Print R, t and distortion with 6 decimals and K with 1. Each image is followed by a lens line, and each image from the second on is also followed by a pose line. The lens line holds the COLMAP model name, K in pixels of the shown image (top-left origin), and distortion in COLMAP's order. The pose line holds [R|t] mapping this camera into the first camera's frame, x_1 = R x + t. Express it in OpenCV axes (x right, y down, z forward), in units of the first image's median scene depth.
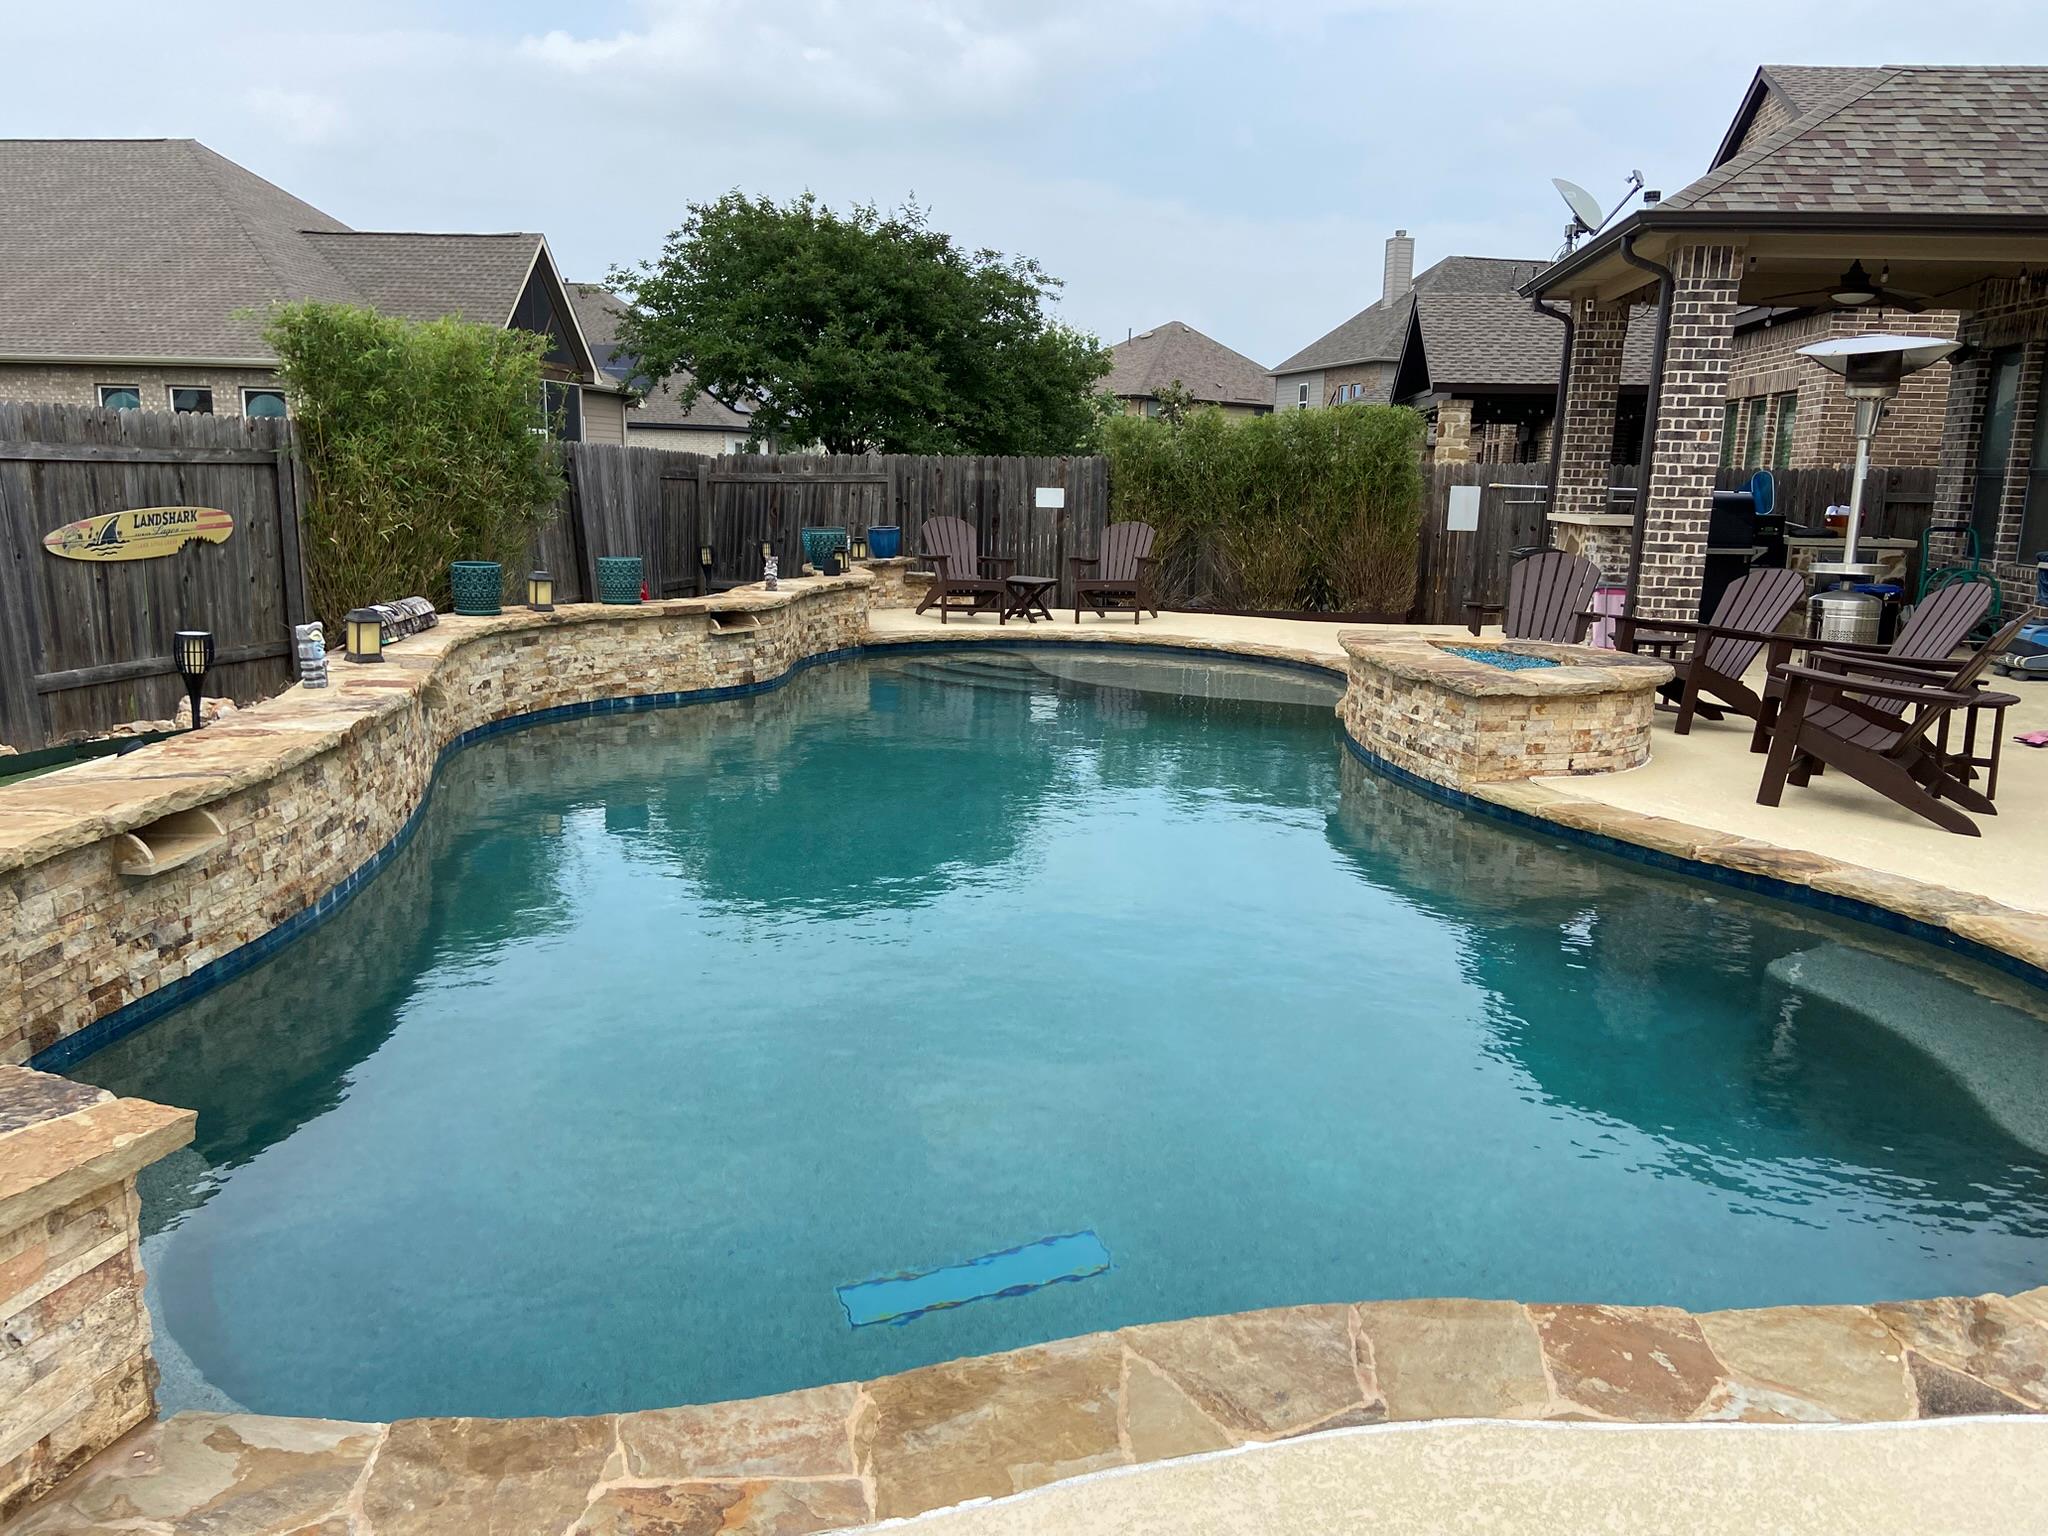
lens RADIAL K [[1555.2, 0, 1036.2], [0, 1555.2, 785.0], [0, 0, 1]] dist [0.075080, -0.061385]
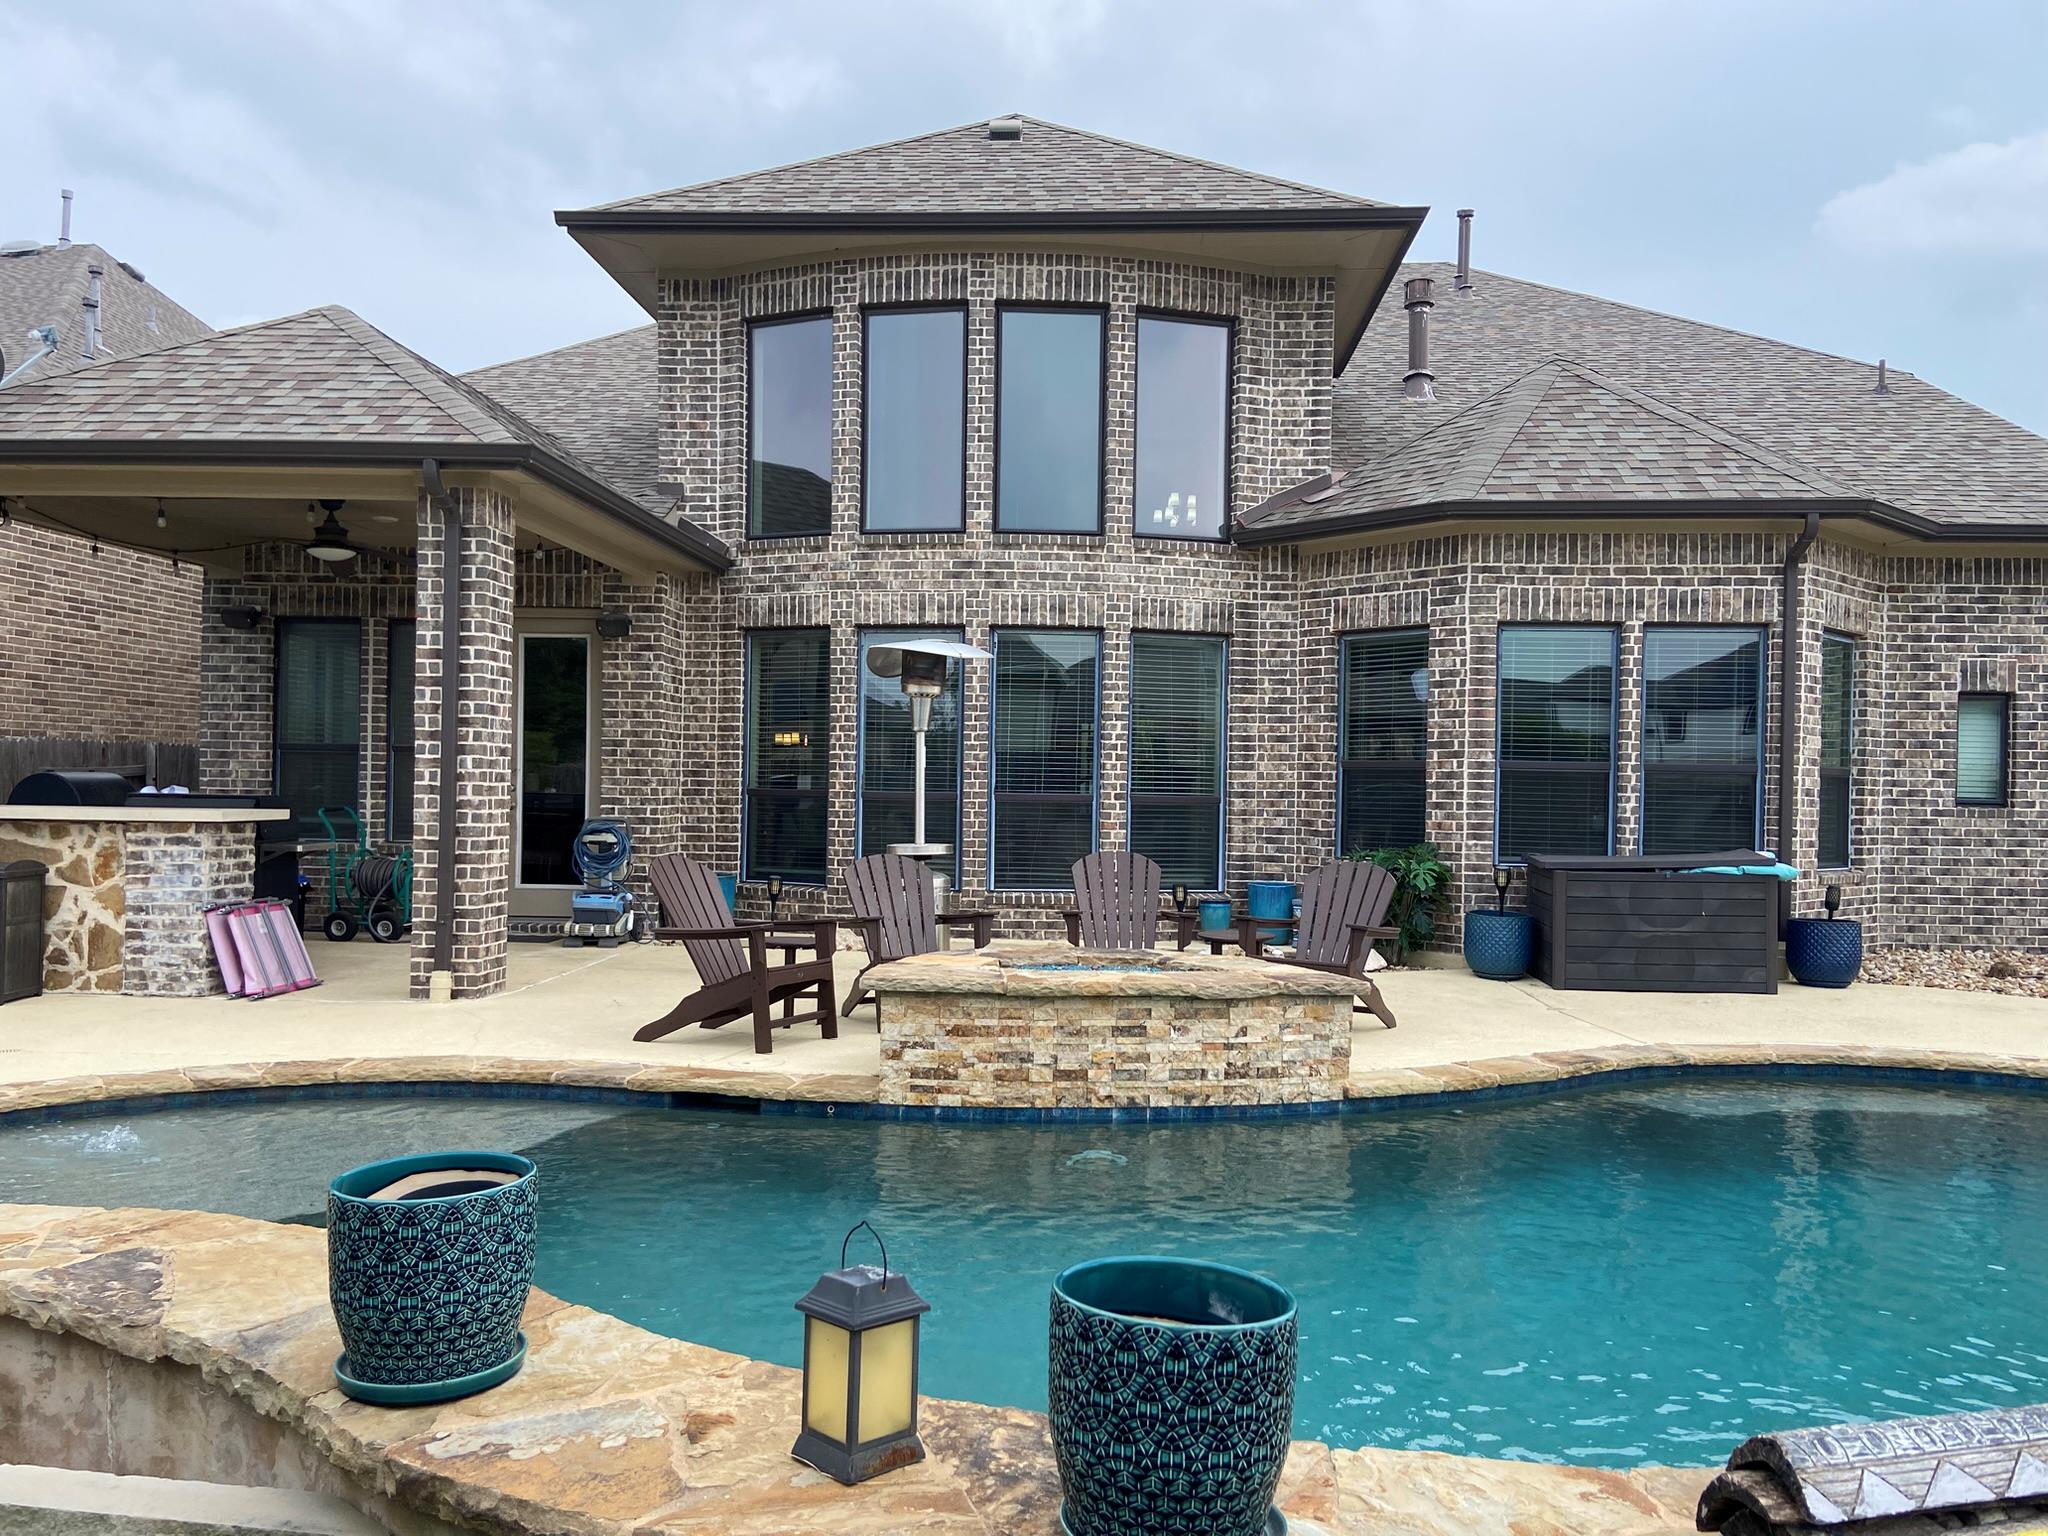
lens RADIAL K [[1555.2, 0, 1025.0], [0, 1555.2, 770.5], [0, 0, 1]] dist [0.075080, -0.061385]
pose [[-0.042612, -0.022181, 0.998845, -0.331121], [0.183794, 0.982517, 0.029659, -0.127508], [-0.982041, 0.184846, -0.037790, 0.595497]]
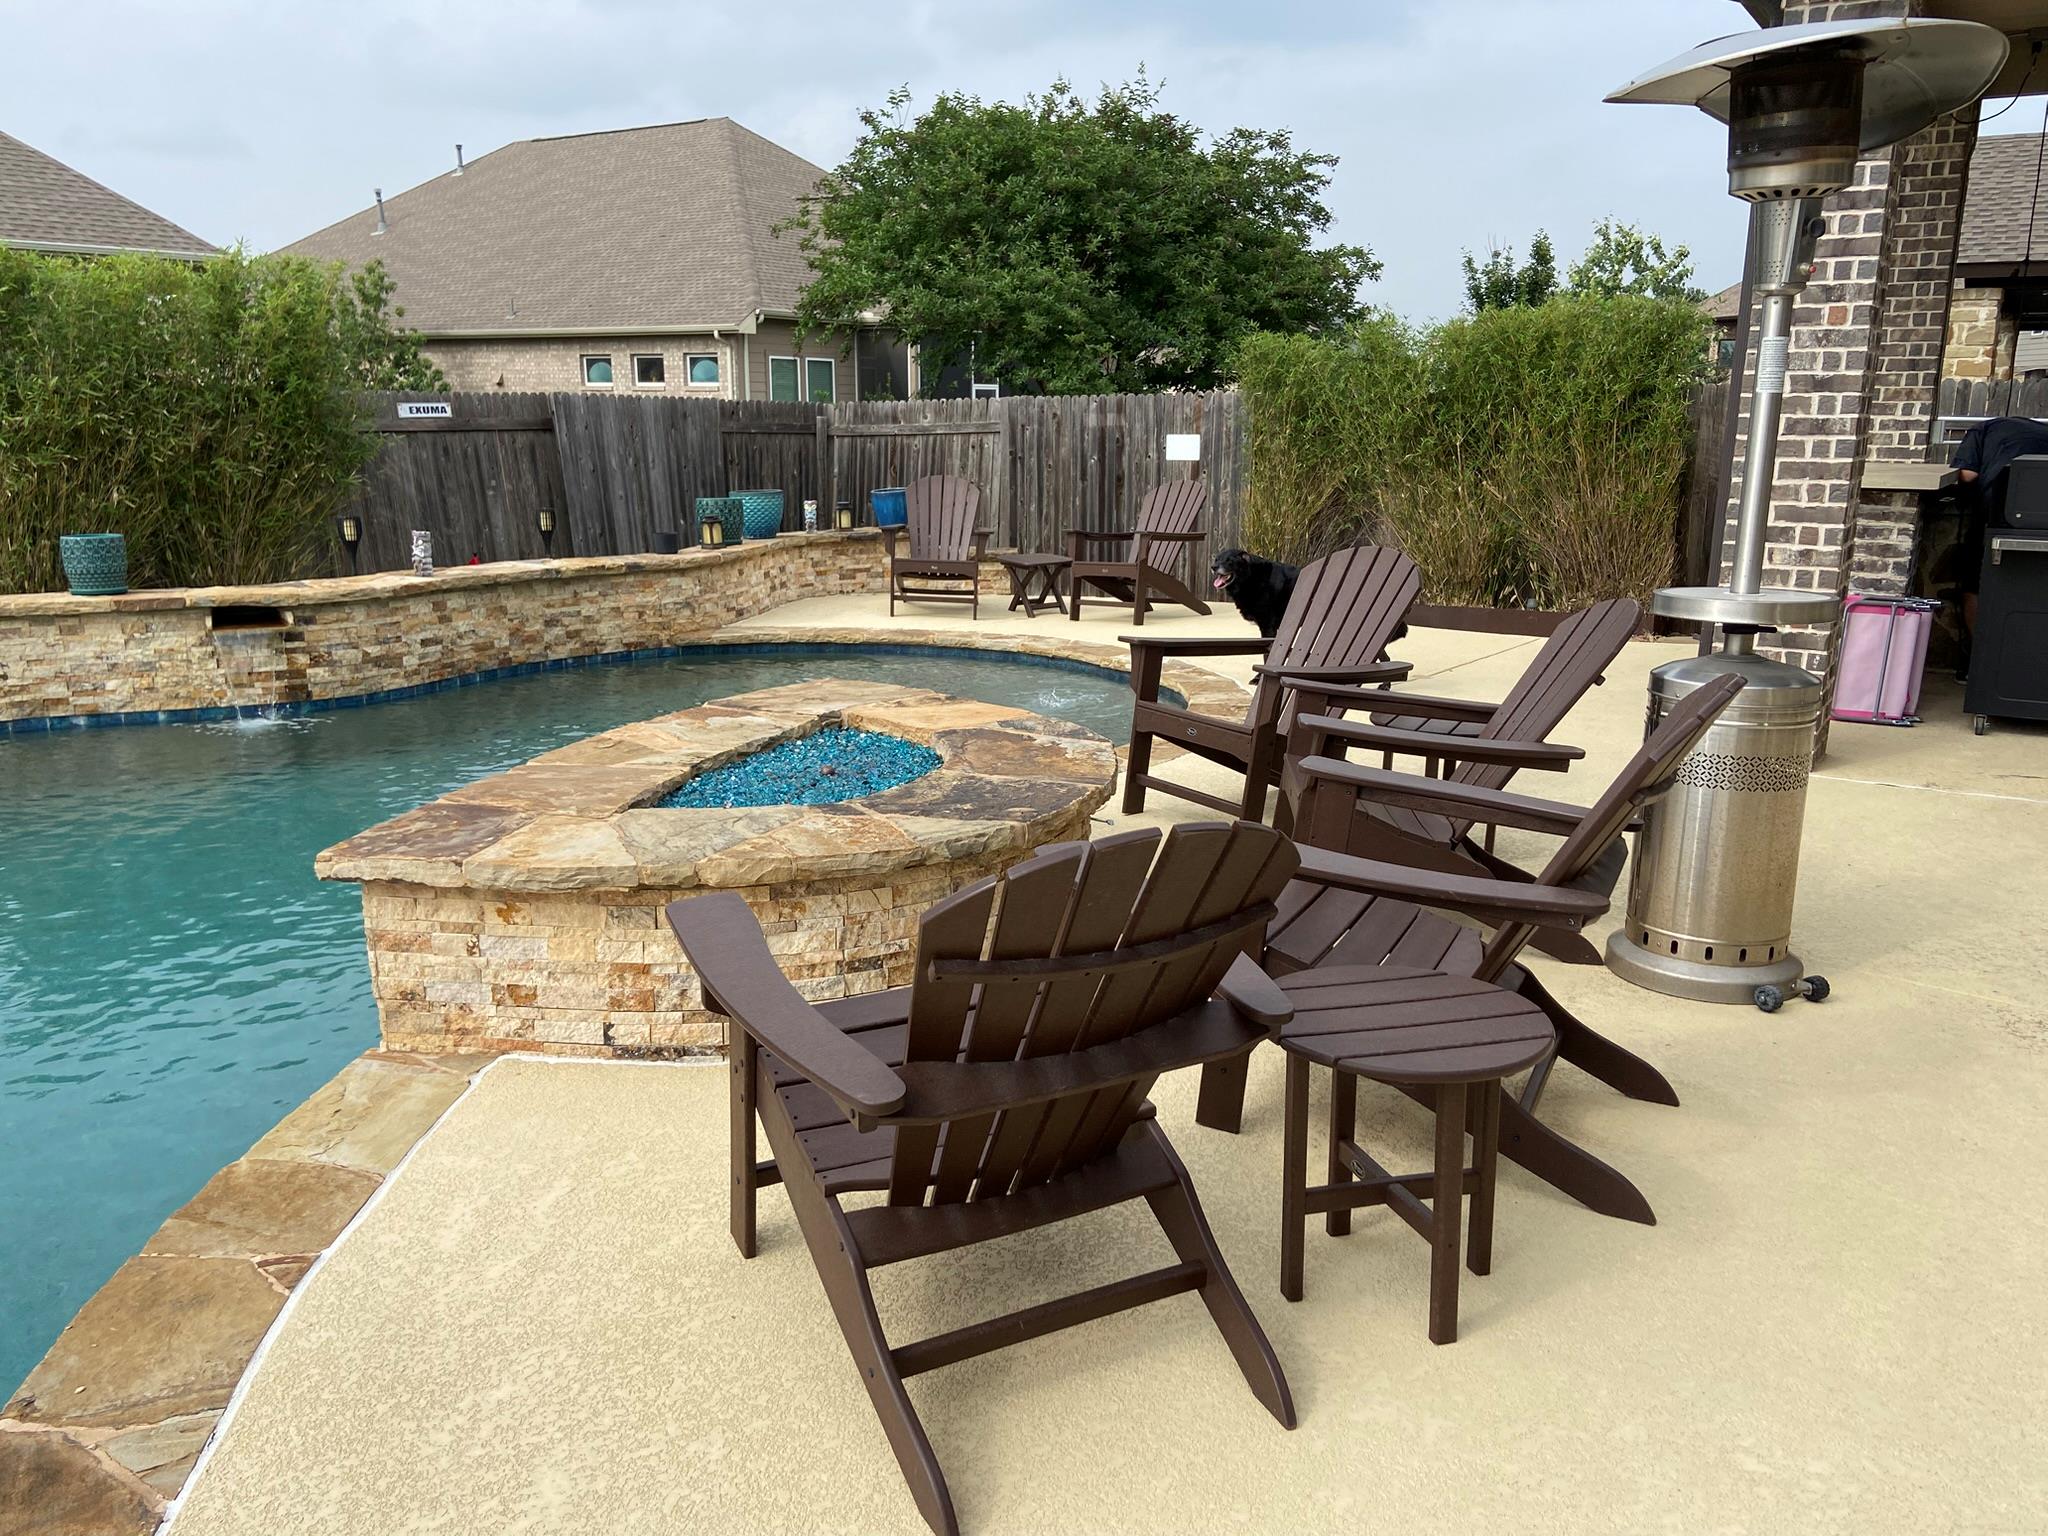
lens RADIAL K [[1555.2, 0, 1008.8], [0, 1555.2, 778.4], [0, 0, 1]] dist [0.075080, -0.061385]
pose [[0.899797, 0.077420, -0.429385, 0.324721], [-0.066196, 0.996962, 0.041038, -0.058209], [0.431257, -0.008502, 0.902189, 0.325958]]
